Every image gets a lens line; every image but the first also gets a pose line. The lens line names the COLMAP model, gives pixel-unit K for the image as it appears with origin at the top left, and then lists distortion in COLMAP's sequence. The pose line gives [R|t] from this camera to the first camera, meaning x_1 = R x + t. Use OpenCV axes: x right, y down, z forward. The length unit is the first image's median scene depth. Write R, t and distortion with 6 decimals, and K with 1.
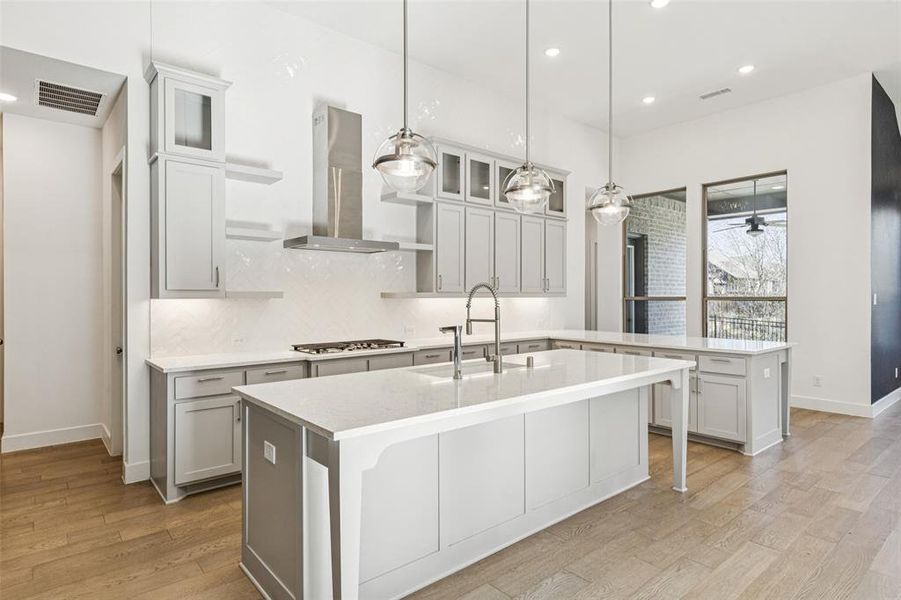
lens RADIAL K [[502.3, 0, 452.8], [0, 502.3, 296.0], [0, 0, 1]] dist [0.001432, 0.001343]
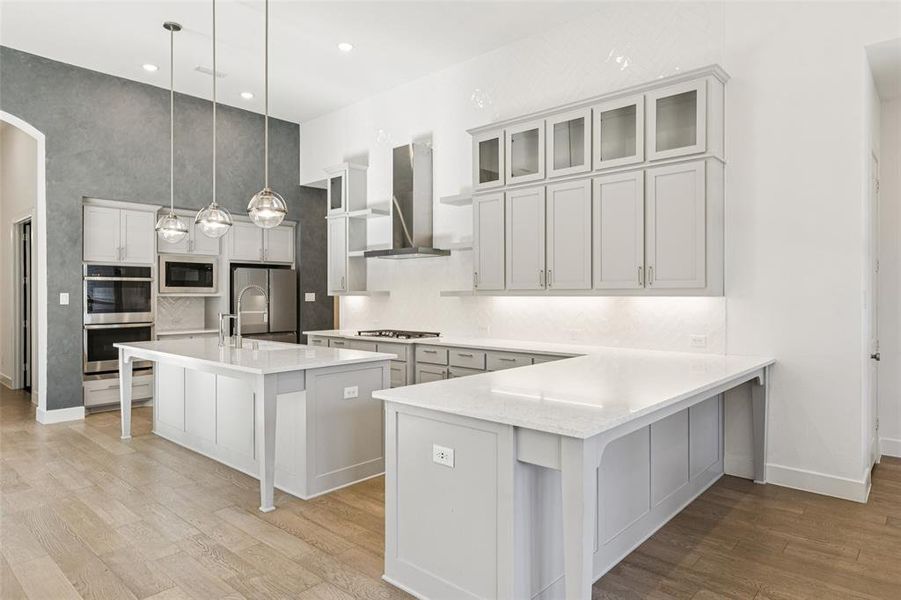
lens RADIAL K [[546.7, 0, 455.6], [0, 546.7, 297.4], [0, 0, 1]] dist [-0.008168, -0.000418]
pose [[0.132279, 0.008168, -0.991179, 1.127290], [0.001980, 0.999962, 0.008504, -0.002355], [0.991211, -0.003087, 0.132258, 0.927494]]
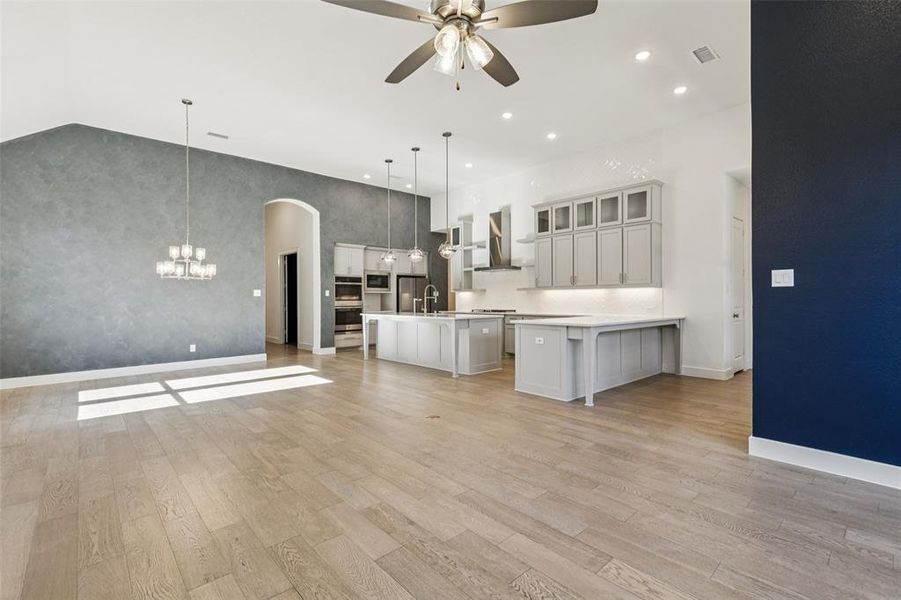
lens RADIAL K [[413.4, 0, 451.4], [0, 413.4, 300.2], [0, 0, 1]] dist [0.009408, -0.000385]
pose [[0.025474, 0.004681, -0.999665, 1.708257], [0.005560, 0.999973, 0.004824, 0.037320], [0.999660, -0.005682, 0.025447, 0.721426]]
